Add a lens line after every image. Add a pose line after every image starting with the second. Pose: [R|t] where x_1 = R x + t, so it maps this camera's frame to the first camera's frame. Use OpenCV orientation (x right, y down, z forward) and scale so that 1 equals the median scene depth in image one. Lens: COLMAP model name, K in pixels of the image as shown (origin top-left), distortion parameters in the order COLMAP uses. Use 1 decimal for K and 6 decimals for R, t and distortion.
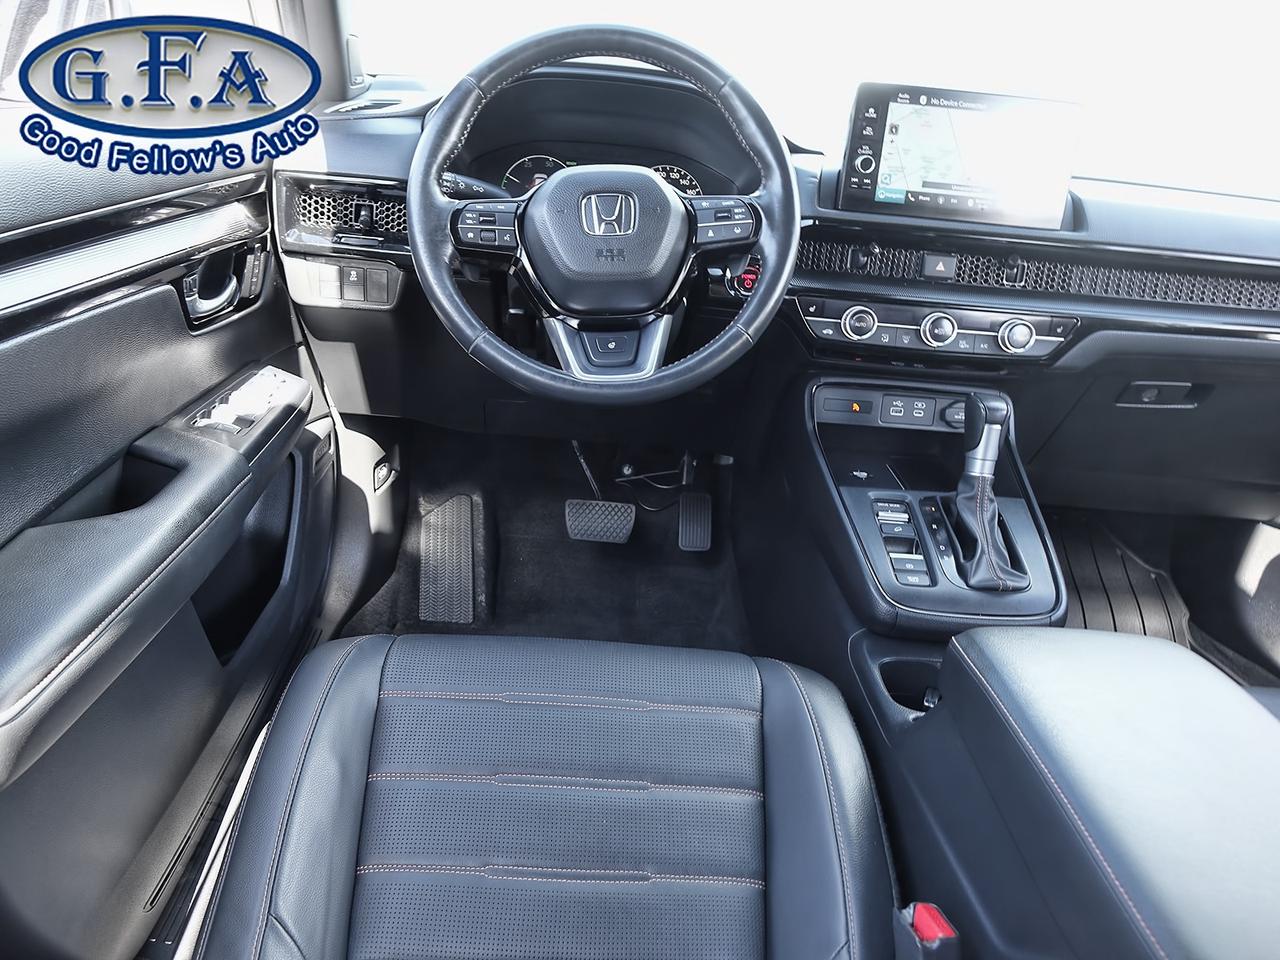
lens RADIAL K [[972.7, 0, 640.9], [0, 972.7, 473.7], [0, 0, 1]] dist [0.002145, -0.008300]
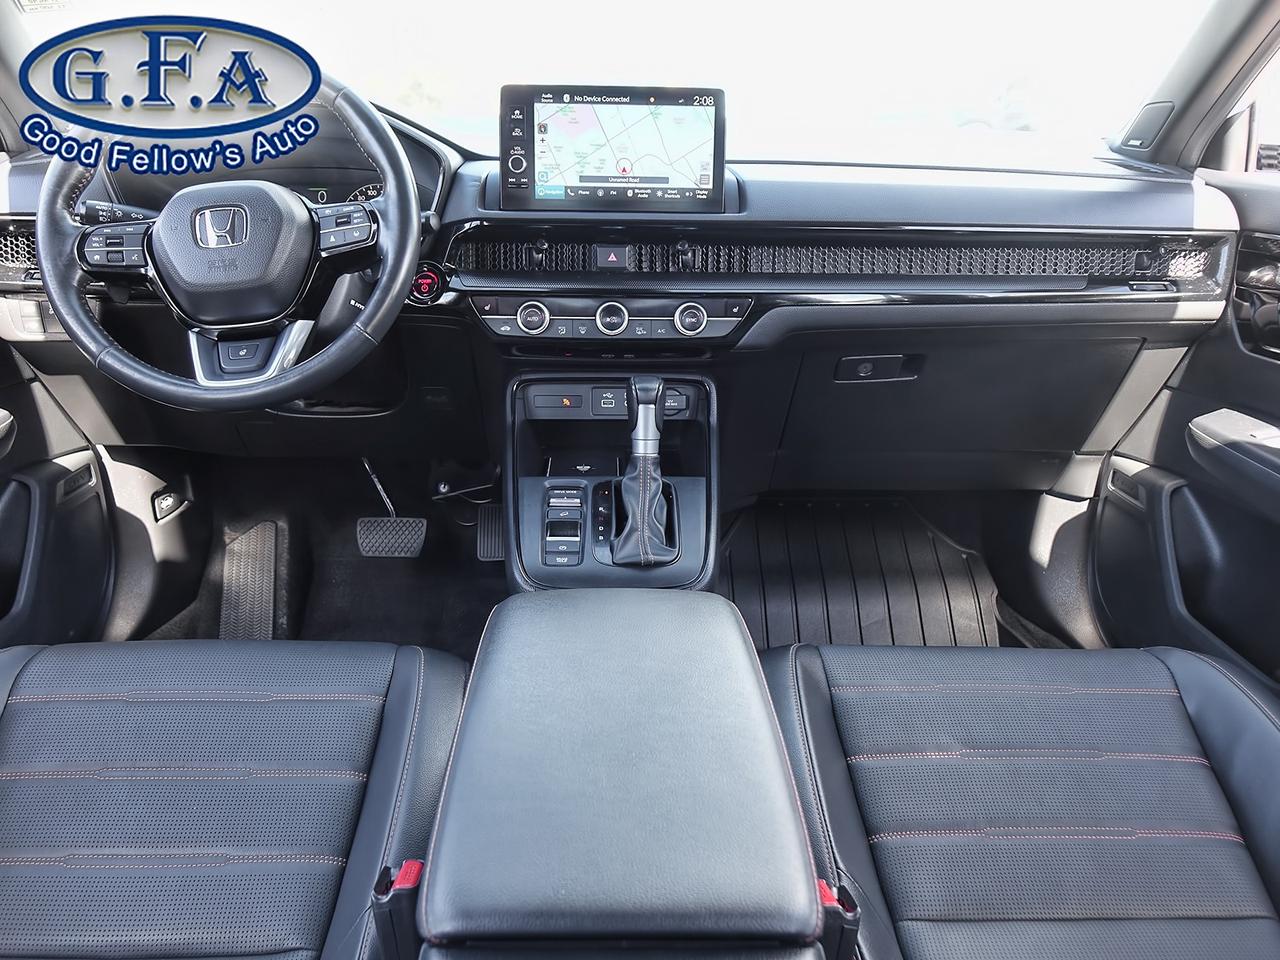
lens RADIAL K [[972.7, 0, 641.4], [0, 972.7, 475.8], [0, 0, 1]] dist [0.002145, -0.008300]
pose [[0.997016, -0.070025, -0.032498, 0.363214], [0.068782, 0.996912, -0.037900, 0.058776], [0.035052, 0.035552, 0.998753, -0.015321]]
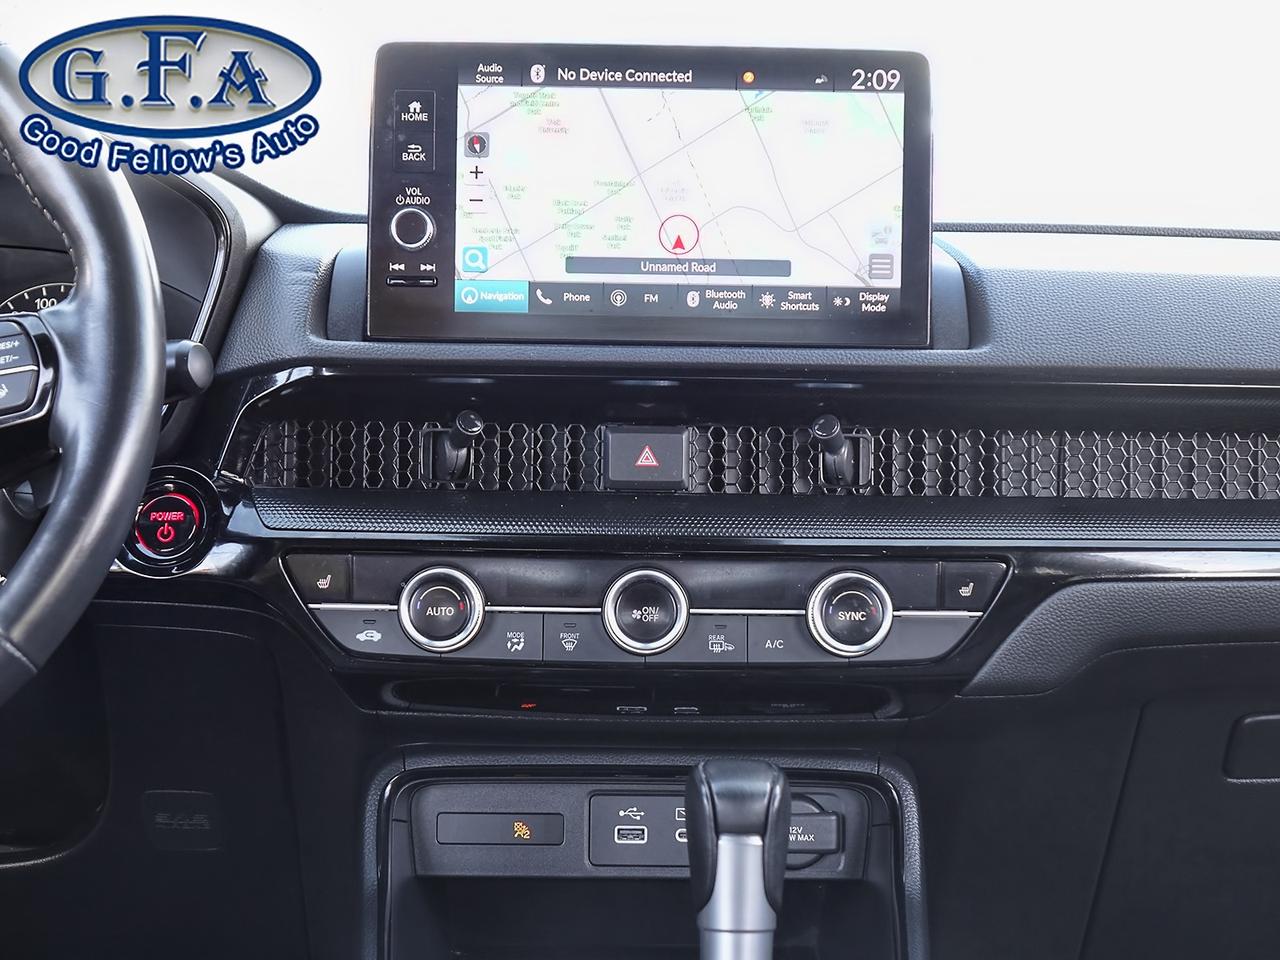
lens RADIAL K [[2412.5, 0, 632.5], [0, 2412.5, 471.7], [0, 0, 1]] dist [-0.015454, 0.000000]
pose [[0.996561, -0.073817, -0.037641, 0.346090], [0.061383, 0.962830, -0.263039, 0.054950], [0.055659, 0.259824, 0.964051, 0.044001]]
